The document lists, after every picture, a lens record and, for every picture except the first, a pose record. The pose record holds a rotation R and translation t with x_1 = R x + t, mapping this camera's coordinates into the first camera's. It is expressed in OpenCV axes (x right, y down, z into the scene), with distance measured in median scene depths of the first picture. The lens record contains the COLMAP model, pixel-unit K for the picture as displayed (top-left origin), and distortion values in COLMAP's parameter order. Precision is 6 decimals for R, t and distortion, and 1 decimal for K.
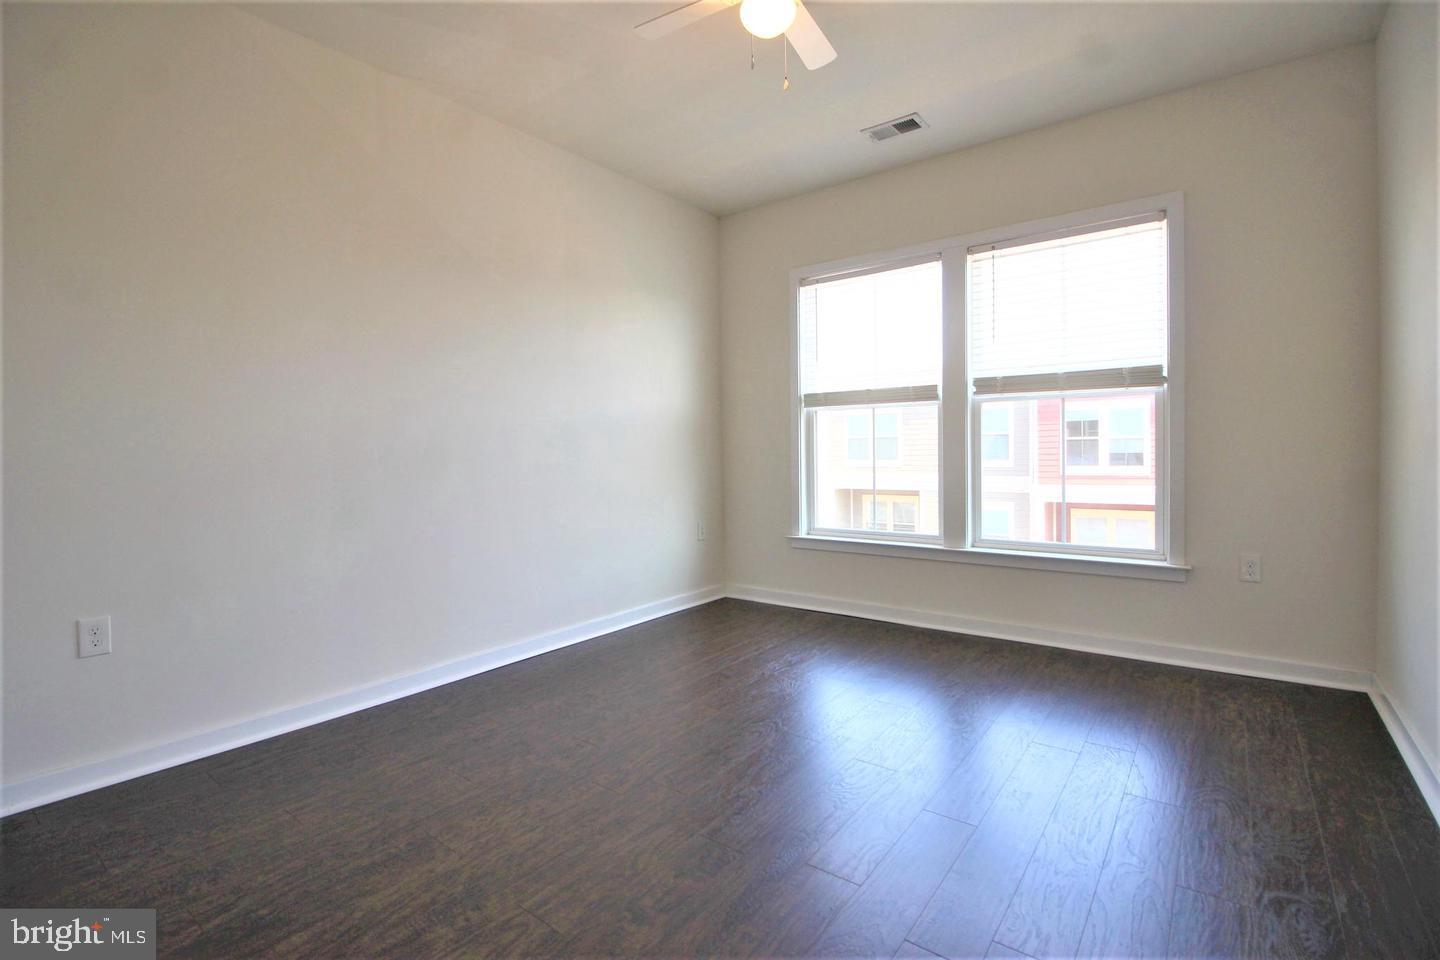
lens RADIAL K [[674.6, 0, 717.4], [0, 674.6, 469.6], [0, 0, 1]] dist [-0.003659, -0.000081]
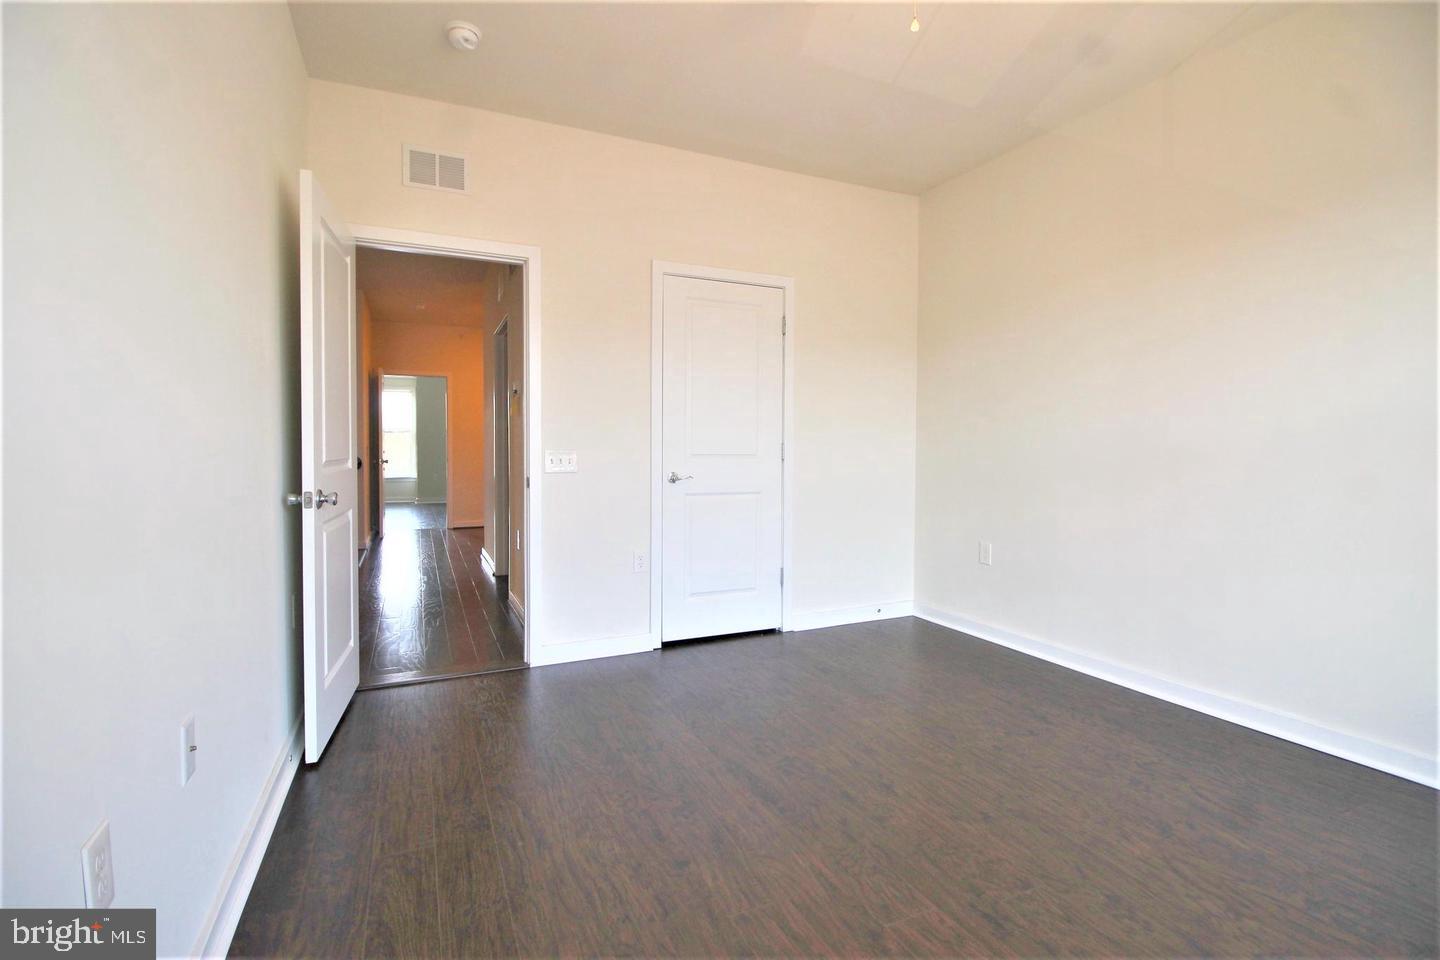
lens RADIAL K [[674.6, 0, 723.1], [0, 674.6, 476.5], [0, 0, 1]] dist [-0.003659, -0.000081]
pose [[-0.478004, 0.044439, -0.877233, 0.878852], [-0.020603, 0.997877, 0.061777, -0.052830], [0.878116, 0.047603, -0.476074, 1.093725]]
